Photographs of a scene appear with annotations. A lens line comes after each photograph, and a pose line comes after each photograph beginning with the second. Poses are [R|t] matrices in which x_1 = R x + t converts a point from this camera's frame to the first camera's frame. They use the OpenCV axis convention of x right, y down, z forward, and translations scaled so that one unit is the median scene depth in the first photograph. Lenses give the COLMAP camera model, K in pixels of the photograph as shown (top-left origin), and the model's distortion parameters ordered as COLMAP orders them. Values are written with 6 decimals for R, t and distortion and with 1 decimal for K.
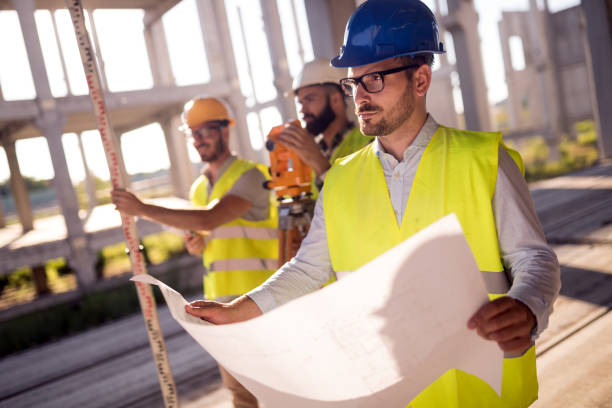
lens RADIAL K [[573.8, 0, 303.3], [0, 573.8, 194.2], [0, 0, 1]] dist [0.133693, -0.354371]
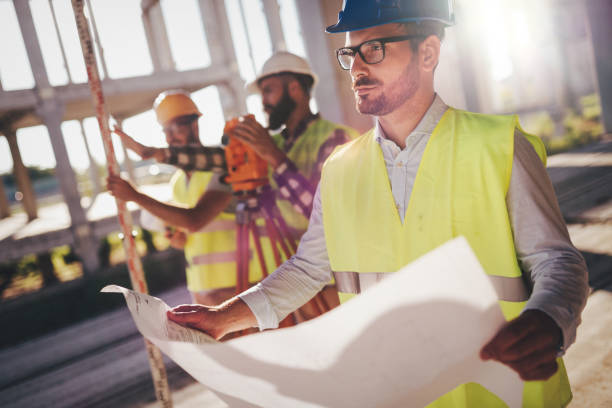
lens RADIAL K [[581.1, 0, 290.5], [0, 581.1, 203.4], [0, 0, 1]] dist [-0.003116, 0.006333]
pose [[0.999440, -0.019305, -0.027337, 0.014802], [0.020512, 0.998795, 0.044585, -0.013188], [0.026443, -0.045121, 0.998631, 0.078474]]
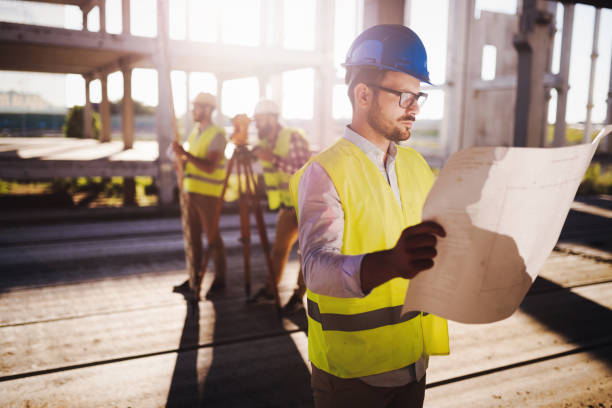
lens RADIAL K [[576.3, 0, 298.4], [0, 576.3, 207.5], [0, 0, 1]] dist [0.004758, 0.006884]
pose [[0.963153, 0.229791, -0.139760, 0.500297], [-0.218642, 0.971582, 0.090691, -0.016427], [0.156628, -0.056792, 0.986023, -1.049484]]
